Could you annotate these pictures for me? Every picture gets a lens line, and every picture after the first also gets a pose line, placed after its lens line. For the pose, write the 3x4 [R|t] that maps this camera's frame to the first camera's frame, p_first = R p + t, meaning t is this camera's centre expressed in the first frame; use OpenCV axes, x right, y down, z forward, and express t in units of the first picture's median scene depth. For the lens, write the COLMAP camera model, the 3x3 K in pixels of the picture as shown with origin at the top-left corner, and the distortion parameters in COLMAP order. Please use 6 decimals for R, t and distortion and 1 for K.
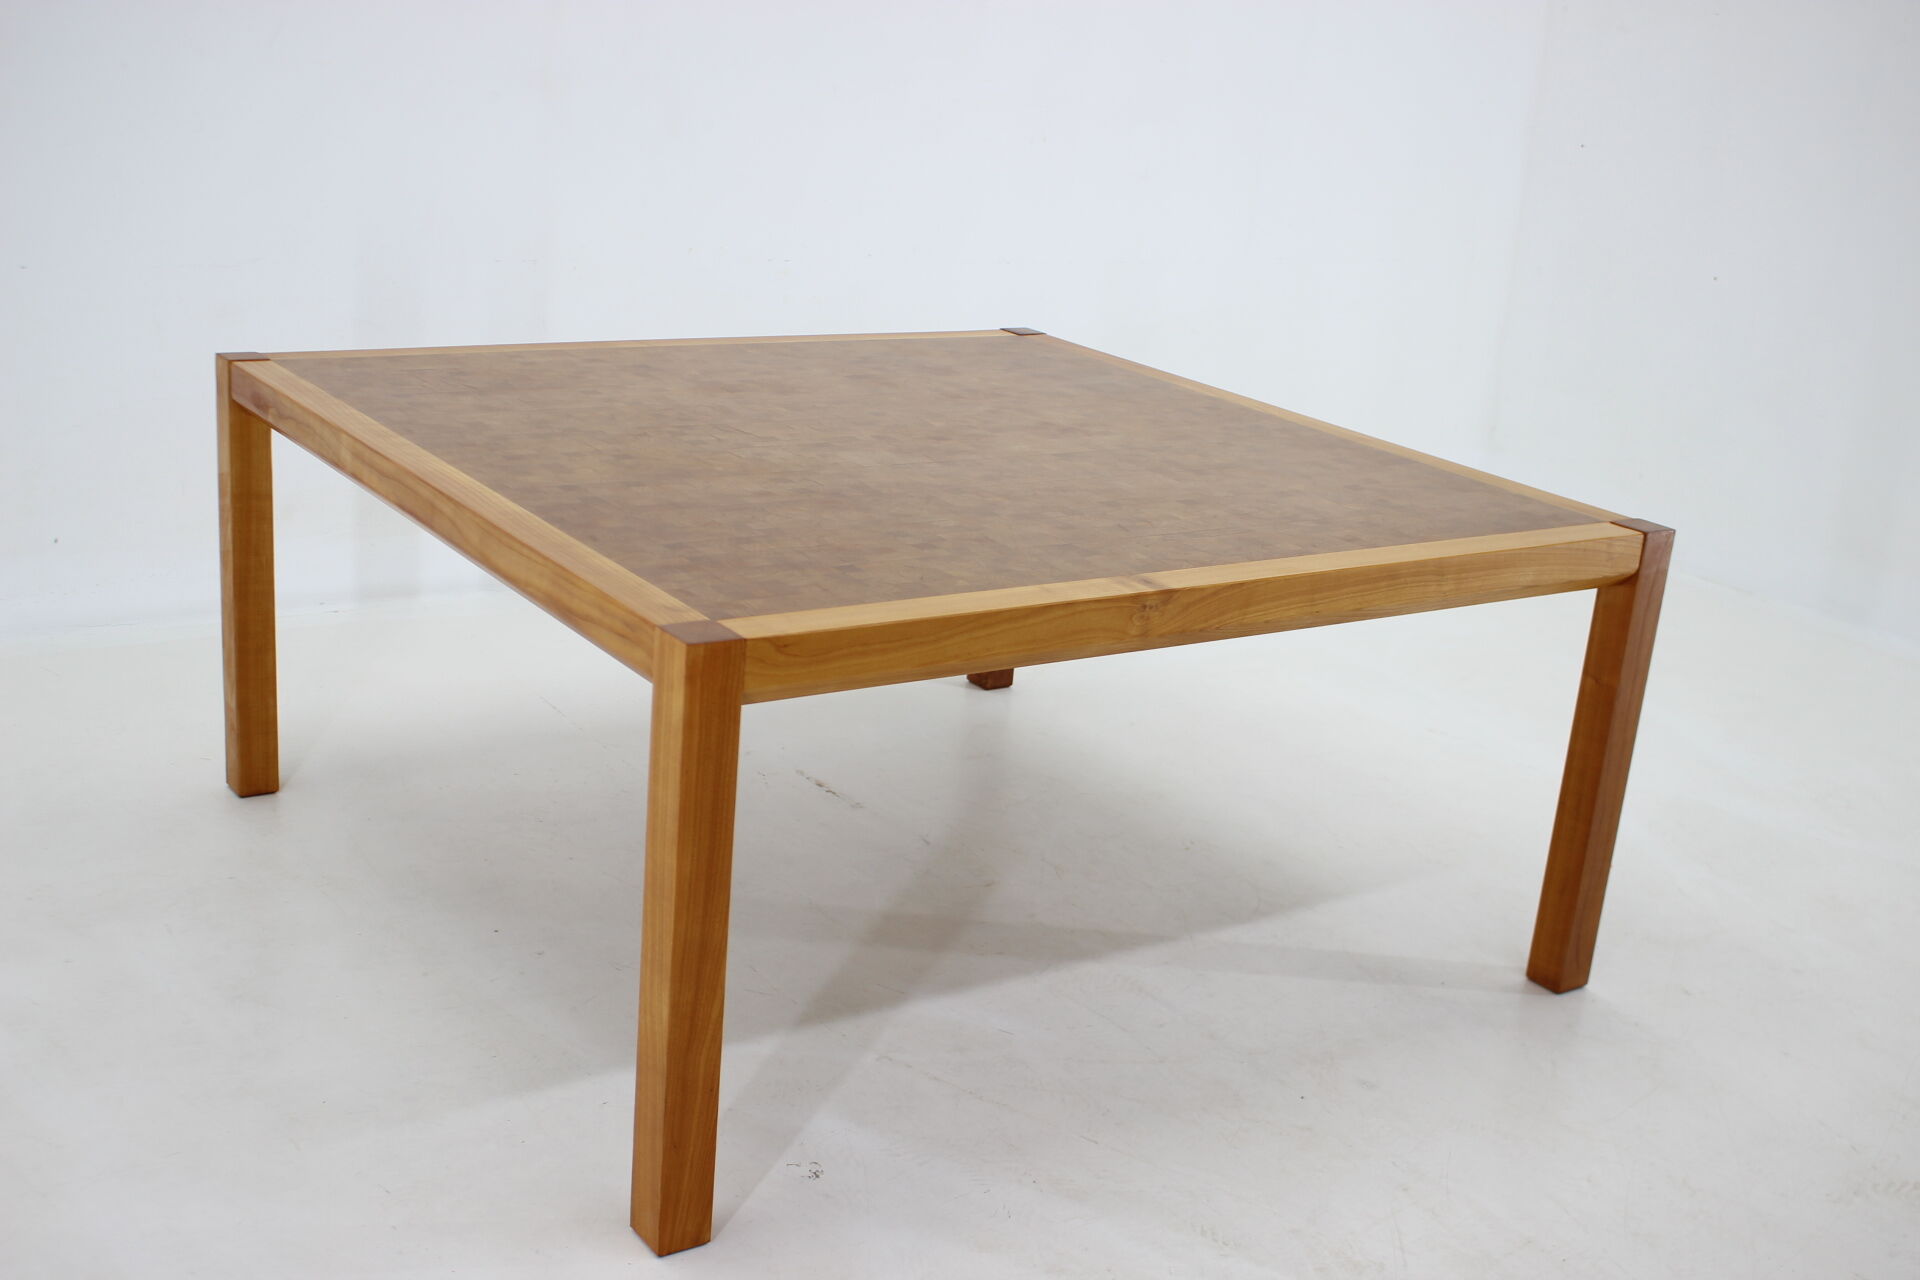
lens RADIAL K [[2192.4, 0, 969.0], [0, 2192.4, 649.8], [0, 0, 1]] dist [-0.083698, 0.000000]
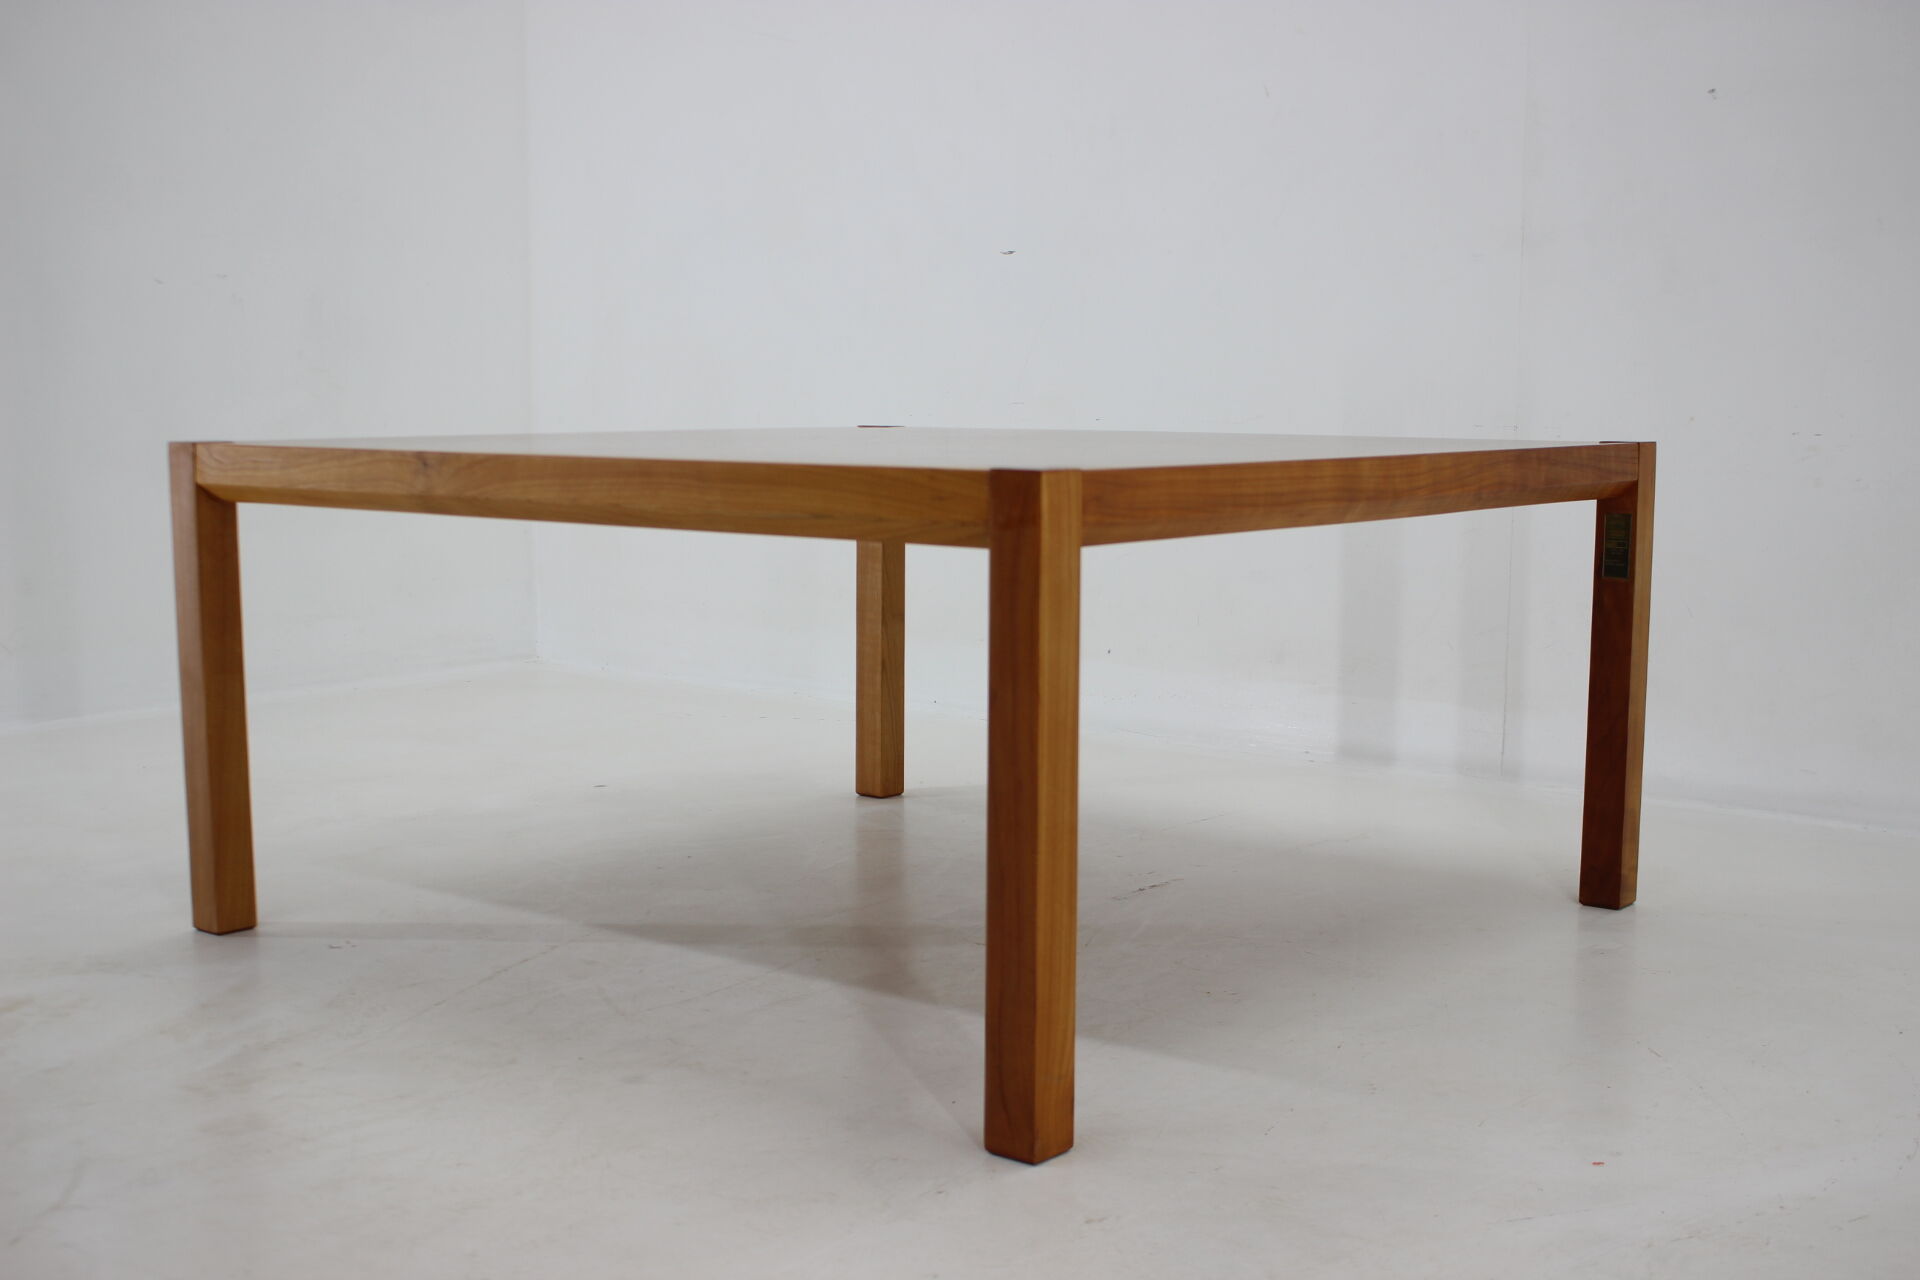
lens RADIAL K [[2292.6, 0, 962.1], [0, 2292.6, 644.7], [0, 0, 1]] dist [-0.070979, 0.000000]
pose [[0.260193, 0.022570, -0.965293, 1.171651], [-0.271665, 0.961053, -0.050756, 0.048755], [0.926552, 0.275442, 0.256190, 0.911971]]
